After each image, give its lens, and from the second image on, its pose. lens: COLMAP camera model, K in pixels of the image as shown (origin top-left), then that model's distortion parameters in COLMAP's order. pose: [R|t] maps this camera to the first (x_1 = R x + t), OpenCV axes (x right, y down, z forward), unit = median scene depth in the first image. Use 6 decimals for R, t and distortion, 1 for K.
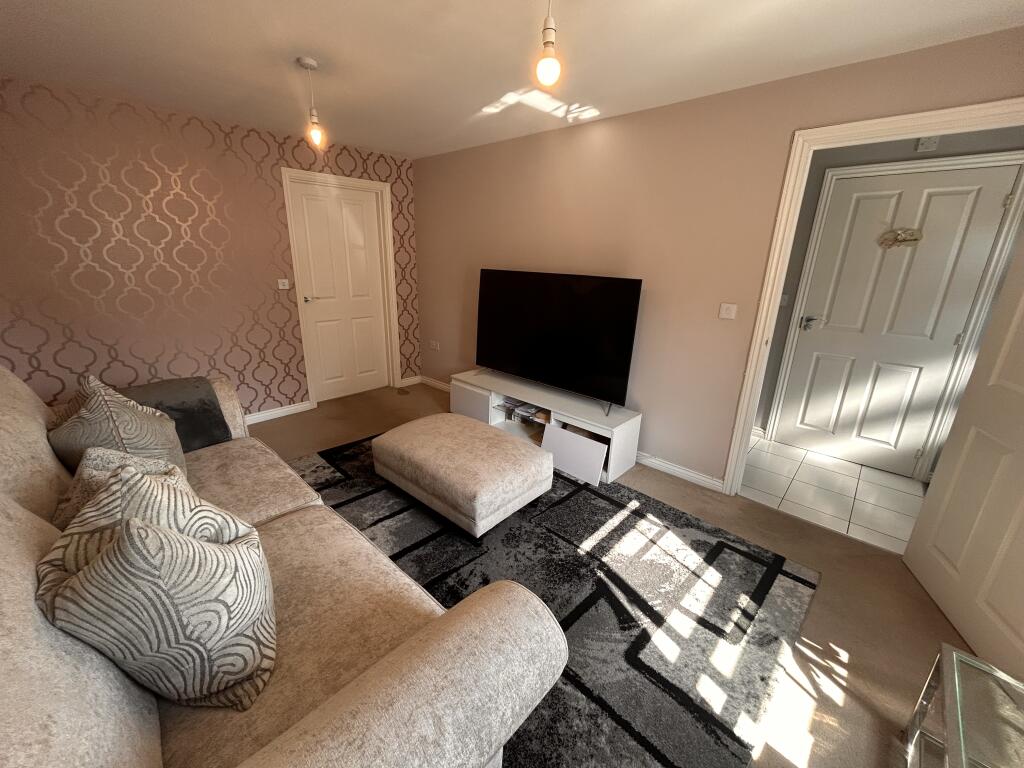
lens RADIAL K [[412.2, 0, 508.7], [0, 412.2, 383.9], [0, 0, 1]] dist [-0.001158, 0.001217]
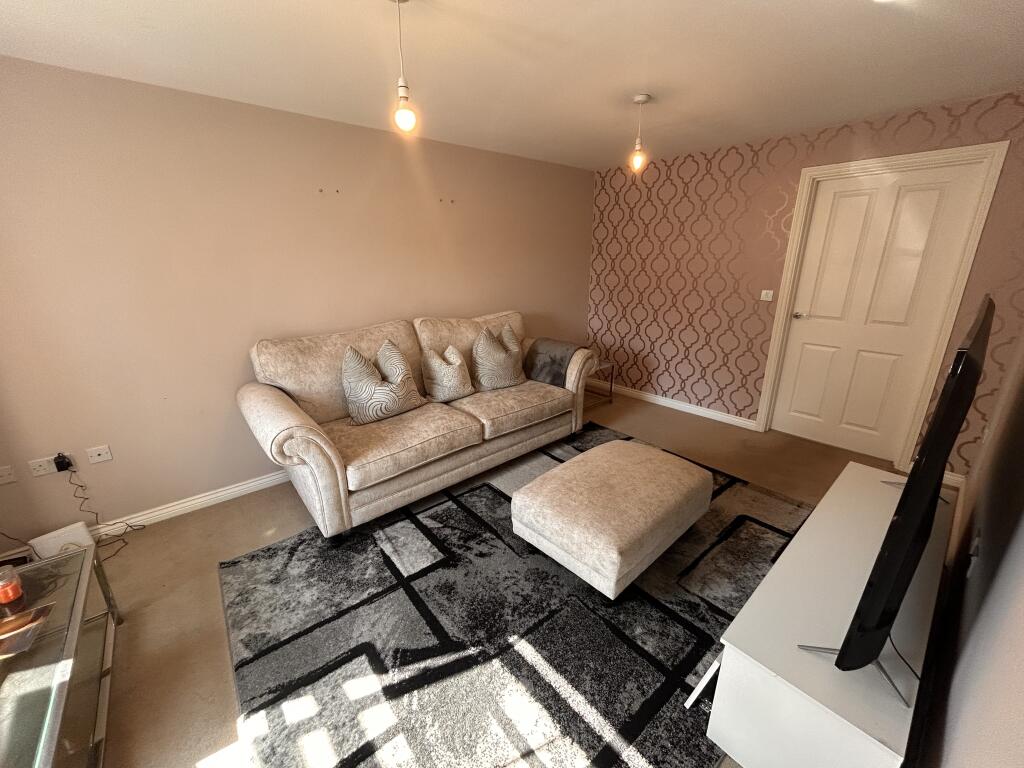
lens RADIAL K [[412.2, 0, 509.8], [0, 412.2, 382.1], [0, 0, 1]] dist [-0.001158, 0.001217]
pose [[-0.104954, 0.270403, -0.957009, 0.901583], [-0.293473, 0.911046, 0.289601, -0.301150], [0.950189, 0.311251, -0.016262, 0.965522]]
